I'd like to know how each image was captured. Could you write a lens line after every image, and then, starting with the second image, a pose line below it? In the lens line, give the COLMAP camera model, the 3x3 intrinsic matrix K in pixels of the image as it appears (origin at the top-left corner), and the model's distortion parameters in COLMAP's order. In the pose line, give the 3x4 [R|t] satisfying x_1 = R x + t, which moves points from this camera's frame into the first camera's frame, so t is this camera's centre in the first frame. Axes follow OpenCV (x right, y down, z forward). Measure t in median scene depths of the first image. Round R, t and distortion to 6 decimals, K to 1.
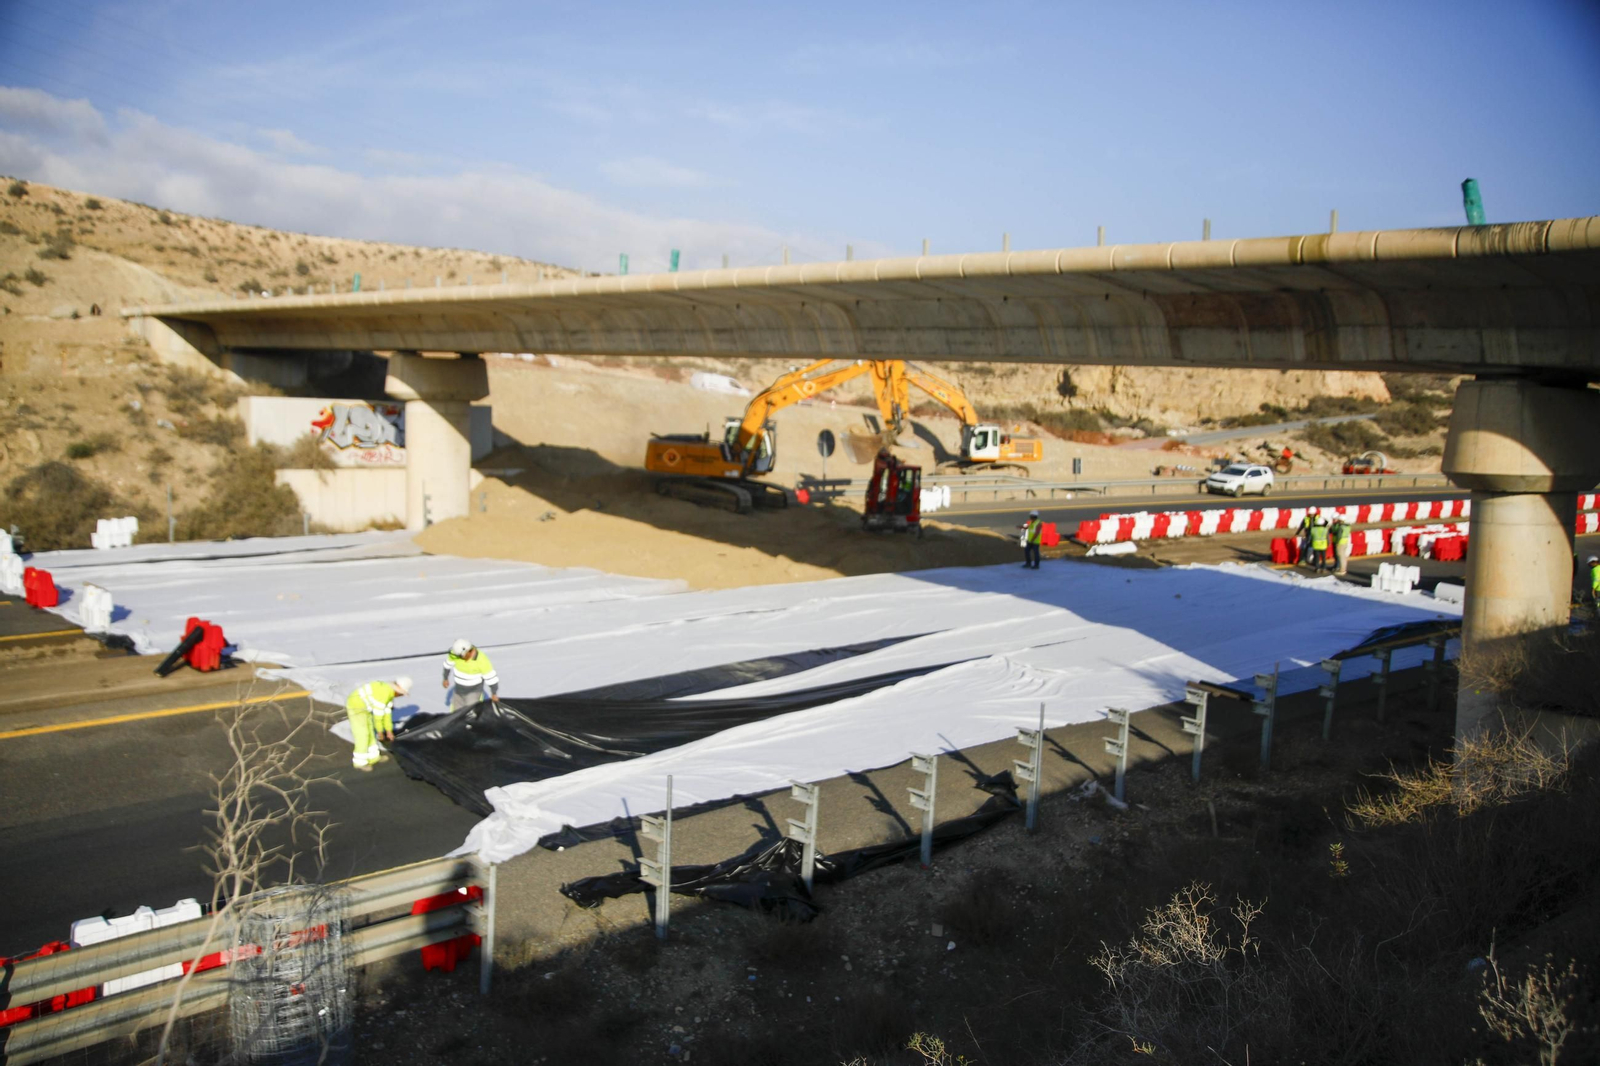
lens RADIAL K [[1323.9, 0, 788.1], [0, 1323.9, 545.2], [0, 0, 1]] dist [-0.048340, 0.130839]
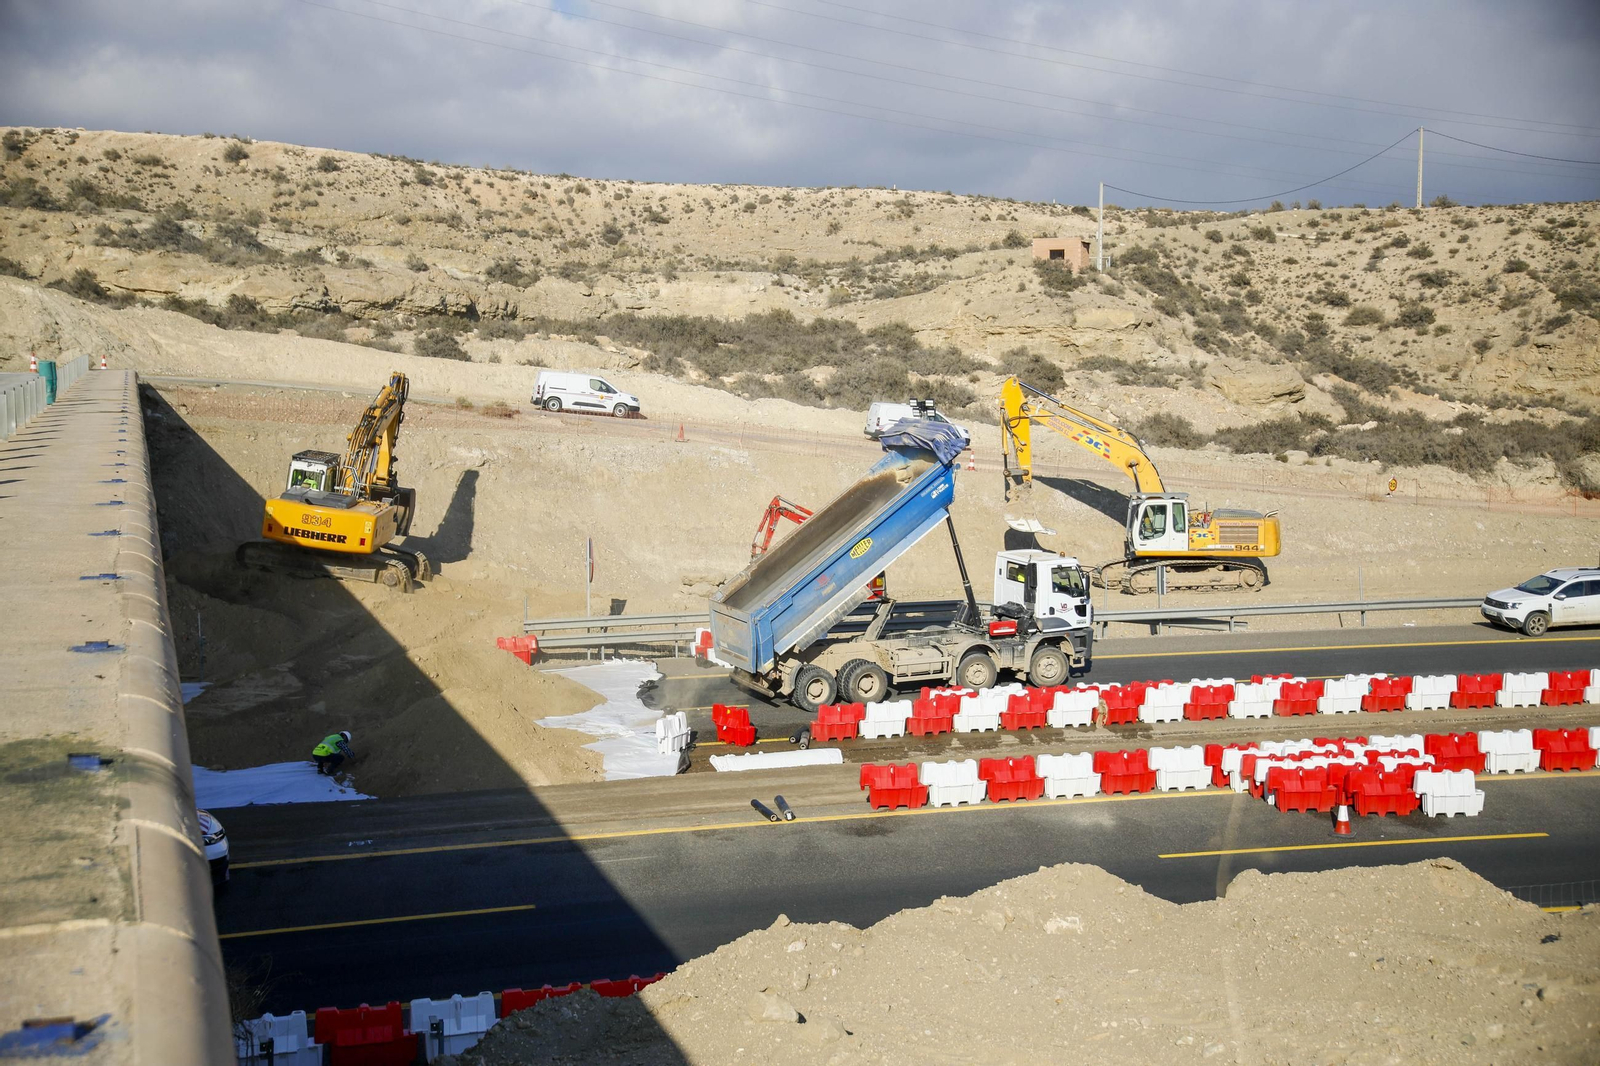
lens RADIAL K [[2130.2, 0, 794.7], [0, 2130.2, 552.8], [0, 0, 1]] dist [0.136430, 0.381516]
pose [[0.918329, -0.001125, -0.395817, 0.626298], [-0.011283, 0.999515, -0.029017, -0.061412], [0.395657, 0.031113, 0.917871, 0.128439]]
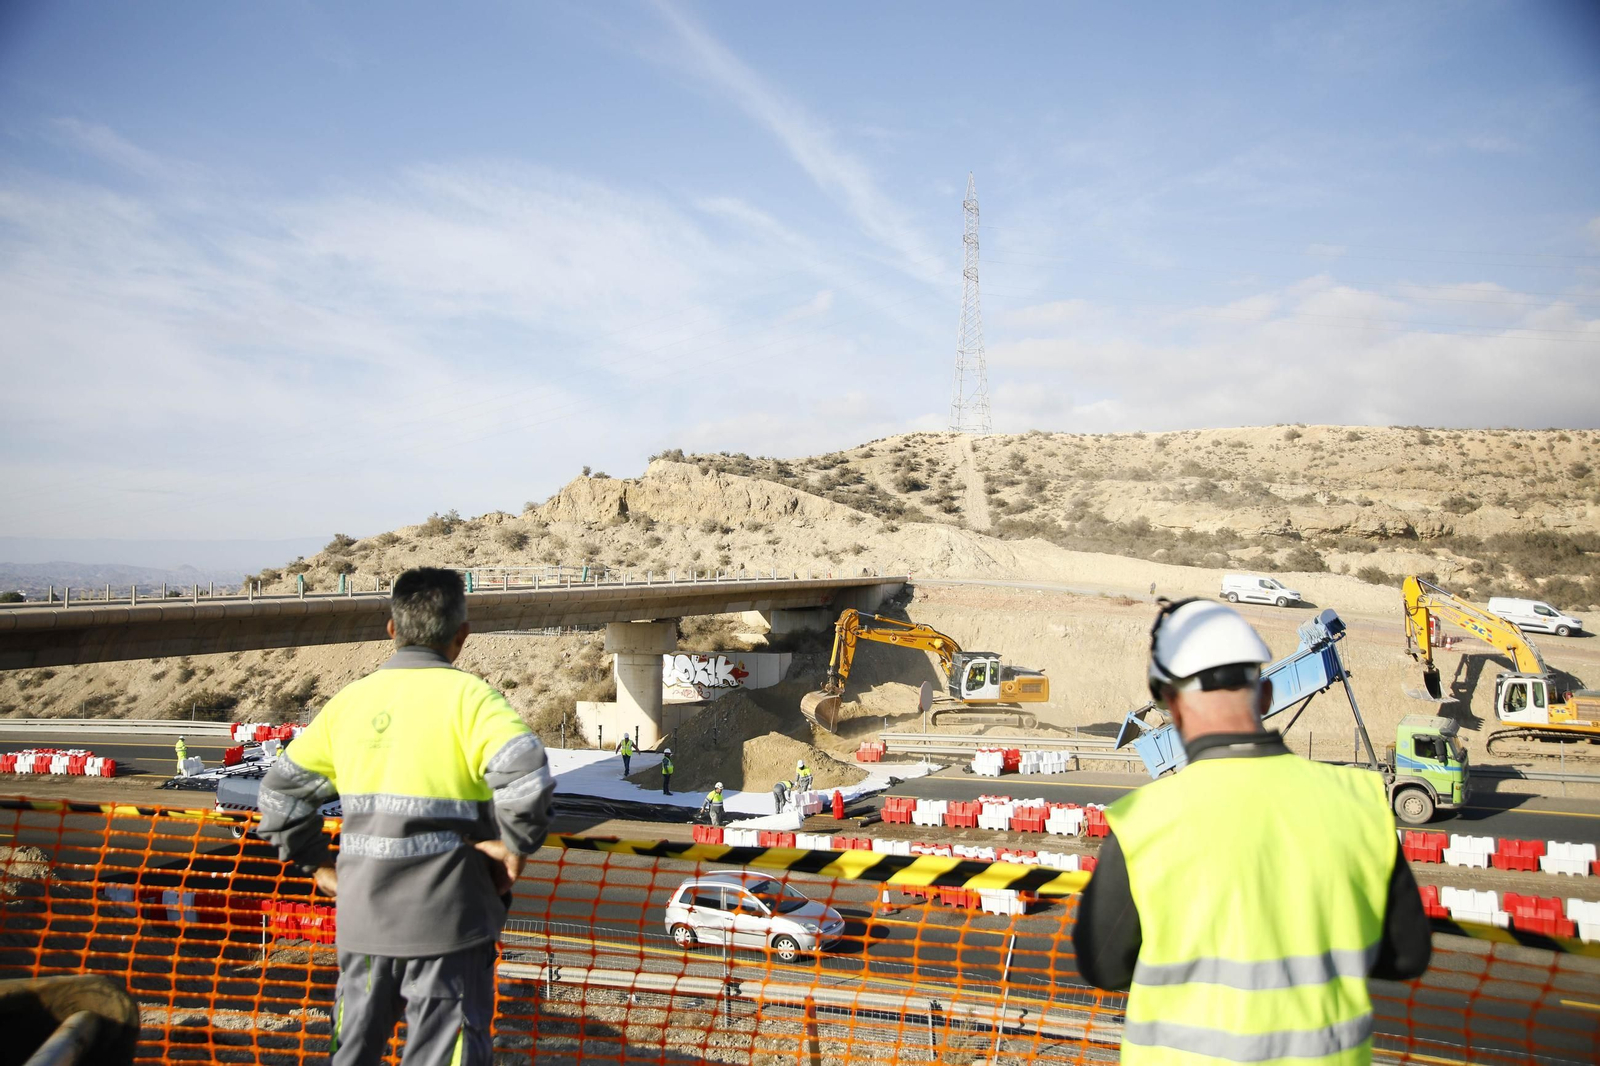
lens RADIAL K [[1404.6, 0, 791.2], [0, 1404.6, 538.5], [0, 0, 1]] dist [-0.048259, 0.163859]
pose [[0.407934, -0.062569, -0.910865, 1.115184], [-0.081976, 0.991110, -0.104794, -0.090105], [0.909324, 0.117418, 0.399178, 0.592530]]
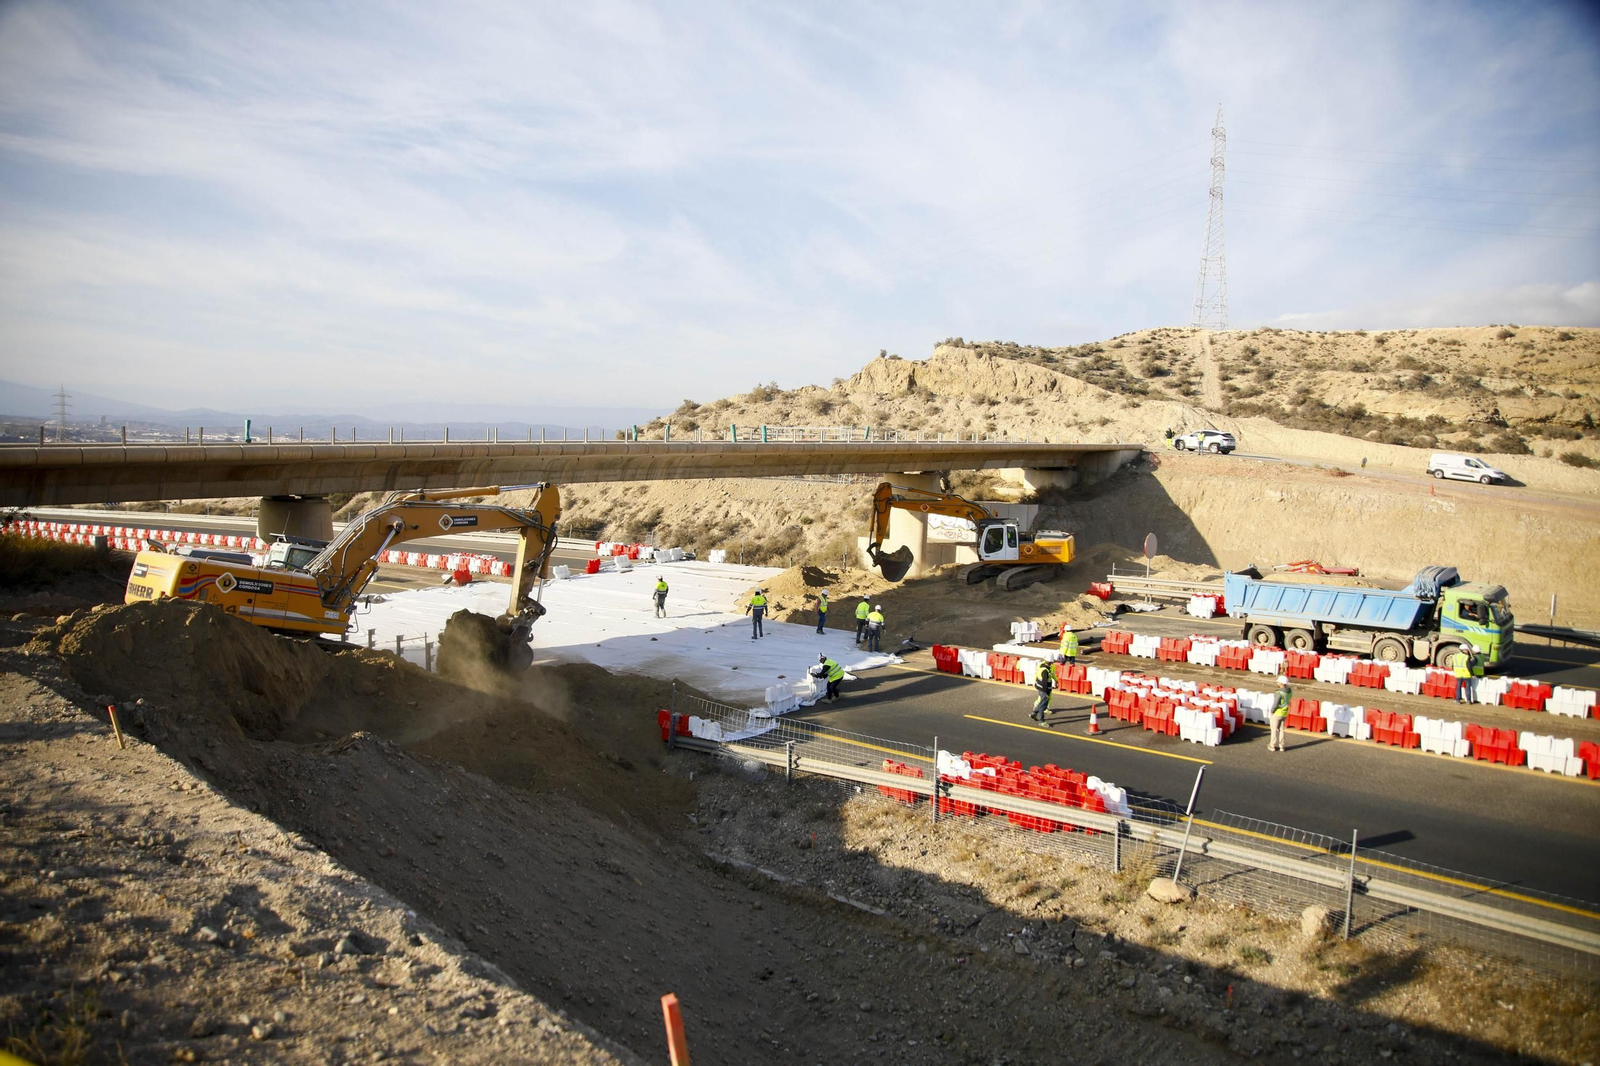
lens RADIAL K [[1111.6, 0, 793.8], [0, 1111.6, 541.9], [0, 0, 1]] dist [-0.121324, 0.093424]
pose [[0.188740, 0.057500, -0.980342, 1.053688], [-0.125682, 0.991489, 0.033957, -0.088193], [0.973951, 0.116802, 0.194360, 0.640132]]
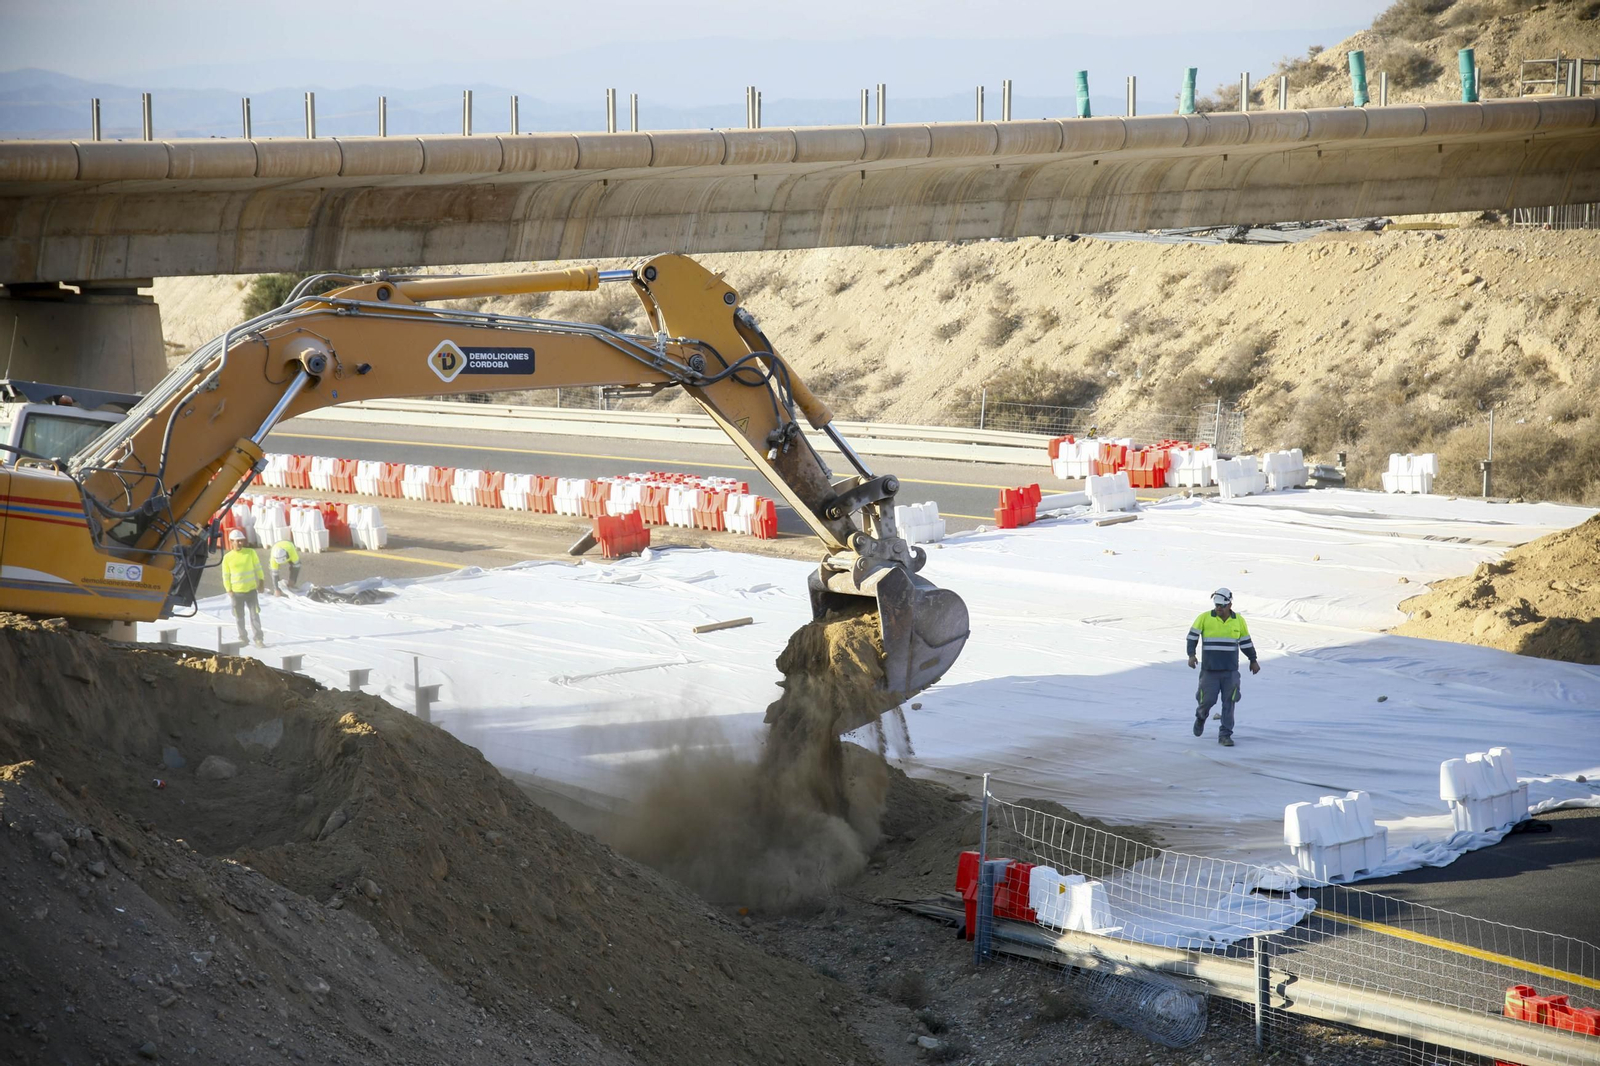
lens RADIAL K [[3598.7, 0, 802.1], [0, 3598.7, 534.2], [0, 0, 1]] dist [0.492253, 0.394937]
pose [[-0.105831, 0.074096, -0.991620, 1.159938], [-0.100888, 0.991274, 0.084838, -0.086690], [0.989253, 0.109021, -0.097432, 0.730109]]
